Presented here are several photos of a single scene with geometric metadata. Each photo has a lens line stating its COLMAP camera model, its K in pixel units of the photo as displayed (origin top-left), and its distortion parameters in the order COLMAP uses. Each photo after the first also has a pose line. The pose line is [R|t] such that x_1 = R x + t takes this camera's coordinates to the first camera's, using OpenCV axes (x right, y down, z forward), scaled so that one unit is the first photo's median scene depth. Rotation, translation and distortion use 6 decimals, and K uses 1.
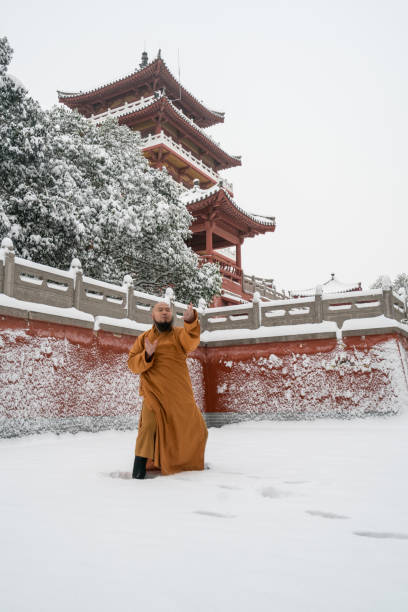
lens RADIAL K [[550.7, 0, 204.5], [0, 550.7, 306.1], [0, 0, 1]] dist [0.005185, 0.005512]
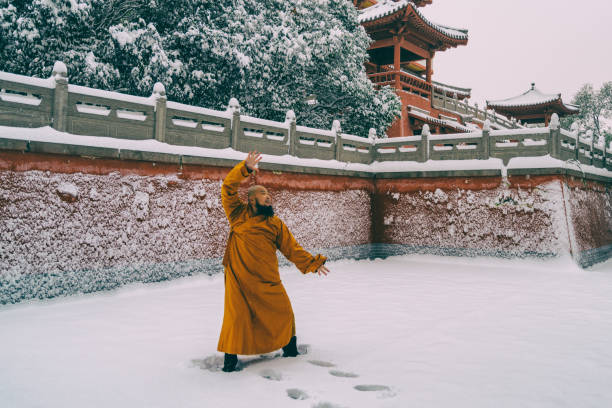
lens RADIAL K [[550.7, 0, 372.4], [0, 550.7, 158.4], [0, 0, 1]] dist [0.005185, 0.005512]
pose [[0.998143, 0.017999, -0.058195, 0.065768], [-0.012929, 0.996182, 0.086343, -0.055230], [0.059527, -0.085430, 0.994564, 0.006950]]
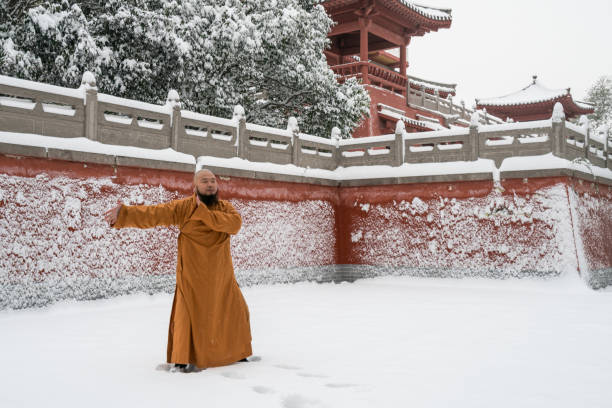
lens RADIAL K [[678.8, 0, 298.3], [0, 678.8, 192.4], [0, 0, 1]] dist [0.010464, 0.000000]
pose [[0.993884, 0.008481, -0.110101, 0.063638], [0.004008, 0.993618, 0.112722, -0.038361], [0.110355, -0.112474, 0.987508, -0.028886]]
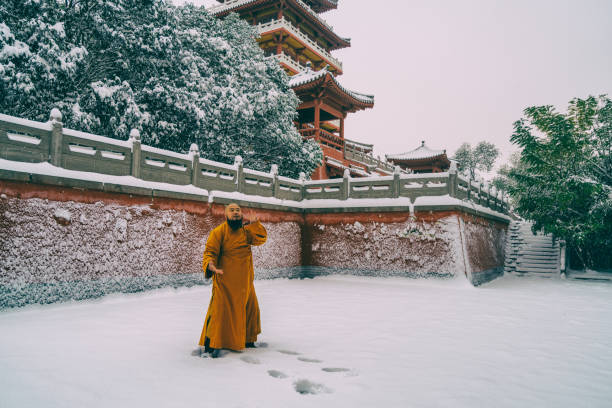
lens RADIAL K [[450.0, 0, 302.4], [0, 450.0, 206.2], [0, 0, 1]] dist [0.008000, 0.001956]
pose [[0.999047, 0.030899, -0.030811, 0.034347], [-0.027784, 0.994911, 0.096855, -0.043070], [0.033647, -0.095907, 0.994821, 0.003432]]
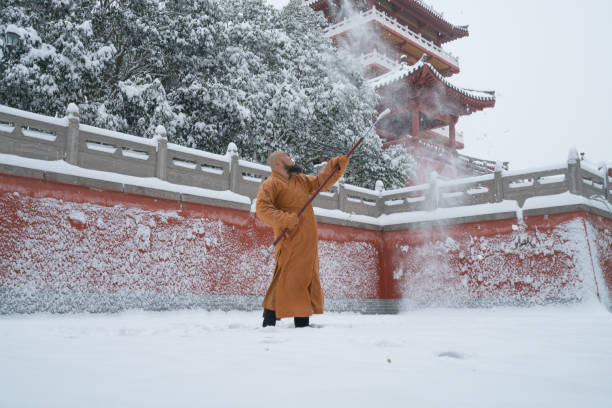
lens RADIAL K [[591.7, 0, 294.9], [0, 591.7, 200.1], [0, 0, 1]] dist [0.009540, 0.000000]
pose [[0.971455, -0.022063, -0.236196, 0.115292], [0.023402, 0.999722, 0.002869, 0.016495], [0.236067, -0.008315, 0.971701, -0.037744]]
